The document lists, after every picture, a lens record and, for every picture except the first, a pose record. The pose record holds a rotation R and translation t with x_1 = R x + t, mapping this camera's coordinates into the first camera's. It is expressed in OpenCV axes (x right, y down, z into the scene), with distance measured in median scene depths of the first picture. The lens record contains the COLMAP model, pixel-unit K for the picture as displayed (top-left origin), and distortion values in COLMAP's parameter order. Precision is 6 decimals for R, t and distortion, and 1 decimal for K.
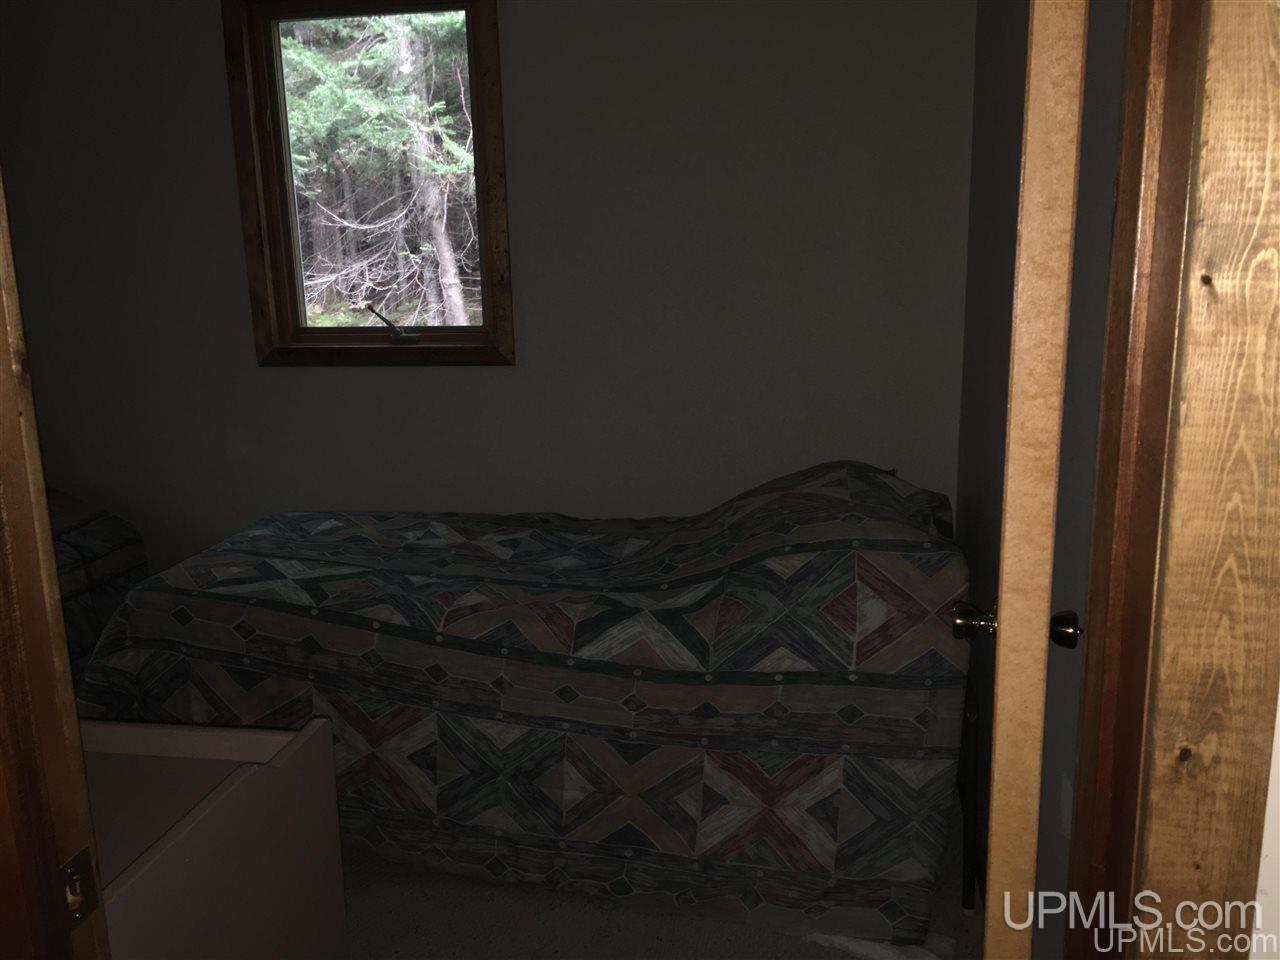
lens RADIAL K [[1099.8, 0, 640.2], [0, 1099.8, 481.6], [0, 0, 1]] dist [0.062748, -0.018372]
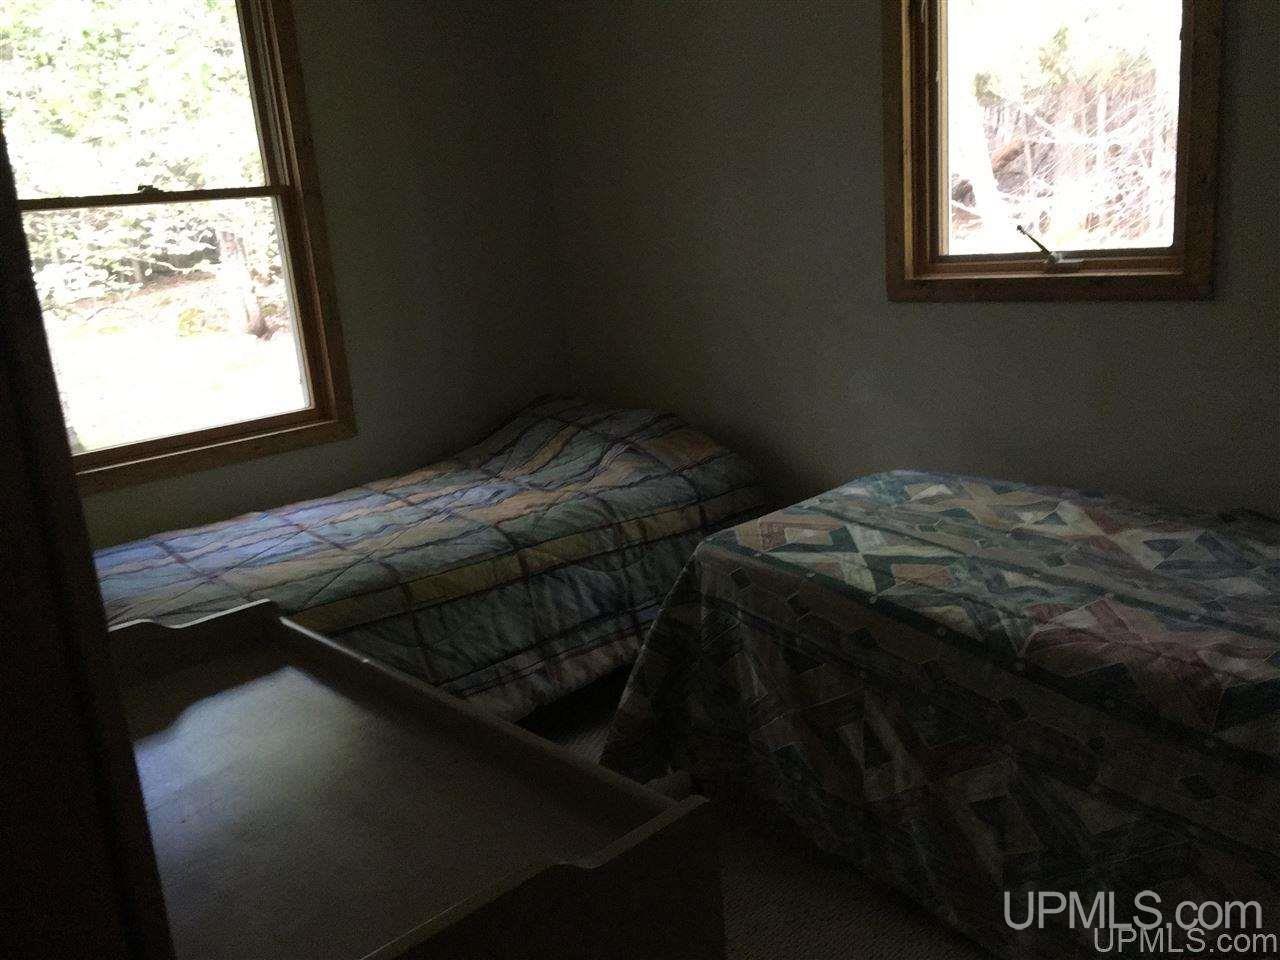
lens RADIAL K [[1099.8, 0, 637.4], [0, 1099.8, 470.7], [0, 0, 1]] dist [0.062748, -0.018372]
pose [[0.795487, 0.101685, -0.597378, 0.043500], [-0.073671, 0.994736, 0.071220, -0.021781], [0.601476, -0.012645, 0.798791, 0.213775]]
